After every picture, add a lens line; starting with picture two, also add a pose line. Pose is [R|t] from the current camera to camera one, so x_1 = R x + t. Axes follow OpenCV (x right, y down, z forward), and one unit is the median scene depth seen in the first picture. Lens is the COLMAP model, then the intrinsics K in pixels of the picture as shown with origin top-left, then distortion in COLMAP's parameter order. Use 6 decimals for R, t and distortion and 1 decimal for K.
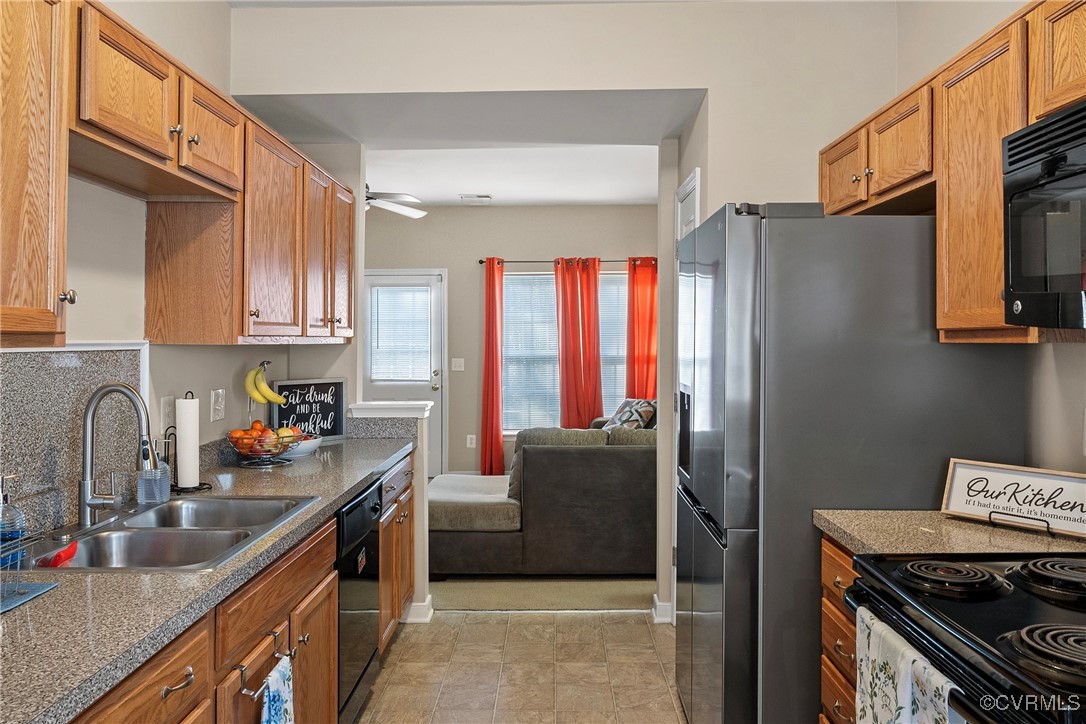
lens RADIAL K [[803.4, 0, 539.8], [0, 803.4, 339.5], [0, 0, 1]] dist [0.001625, 0.001118]
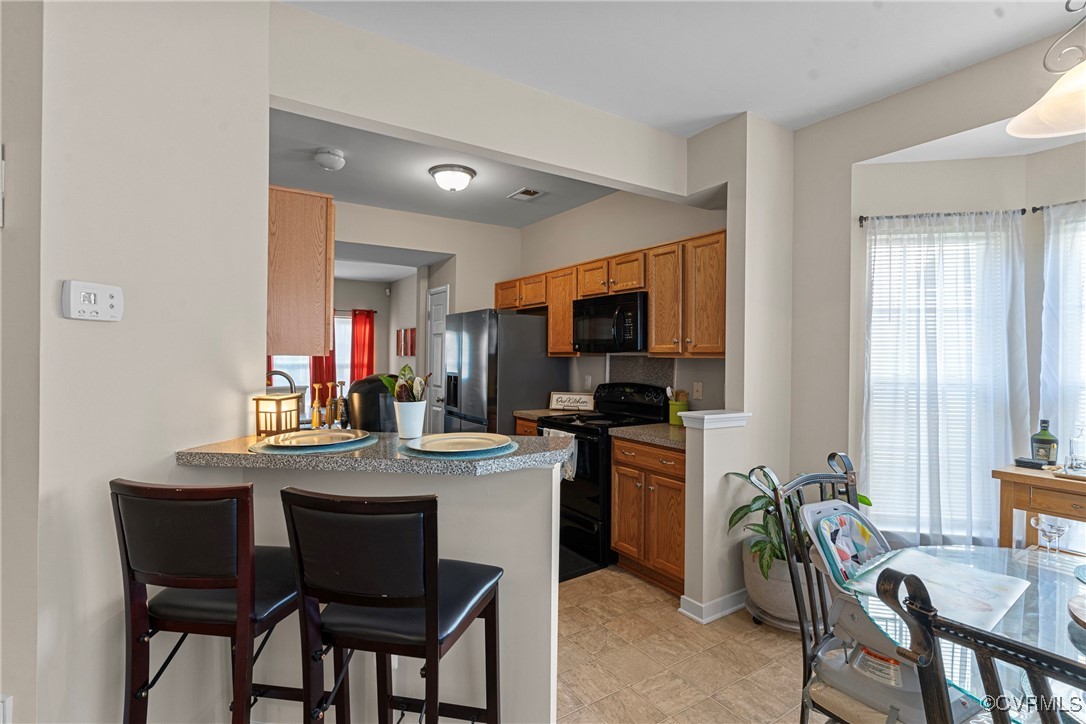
lens RADIAL K [[514.5, 0, 541.2], [0, 514.5, 358.4], [0, 0, 1]] dist [0.002443, 0.000341]
pose [[0.821289, 0.005663, 0.570484, -0.685150], [-0.008575, 0.999960, 0.002418, 0.007257], [-0.570448, -0.006878, 0.821305, -0.659172]]
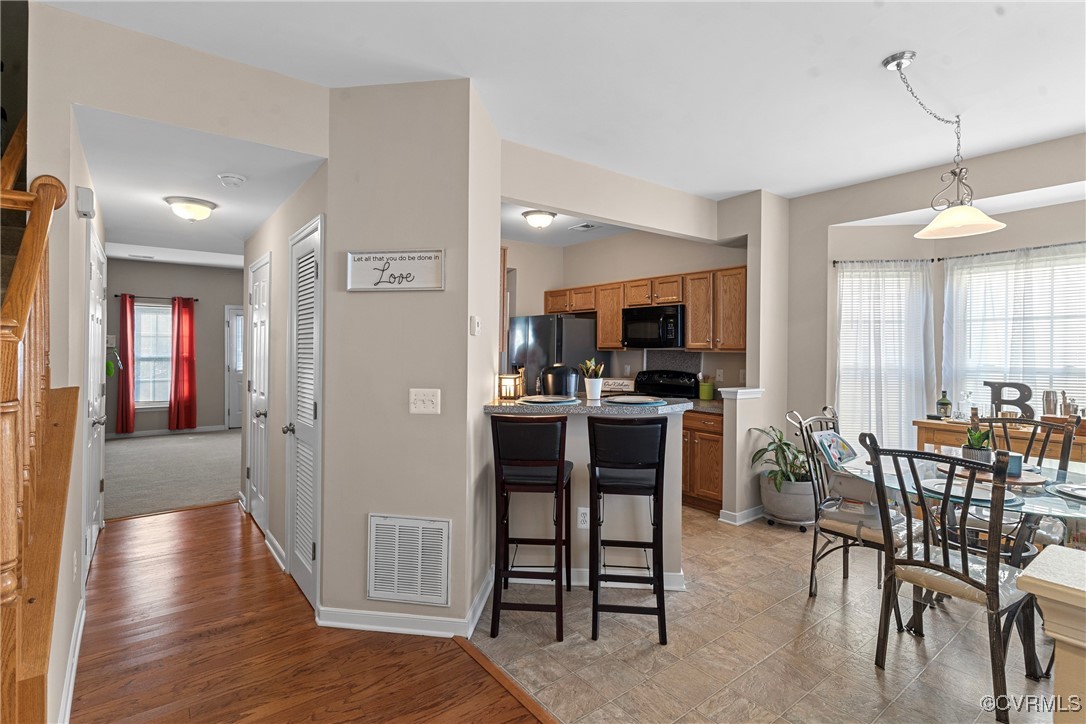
lens RADIAL K [[520.2, 0, 538.6], [0, 520.2, 348.2], [0, 0, 1]] dist [0.002306, 0.000721]
pose [[0.778926, 0.007380, 0.627072, -1.405893], [-0.008552, 0.999963, -0.001146, -0.001715], [-0.627057, -0.004470, 0.778961, -0.894953]]
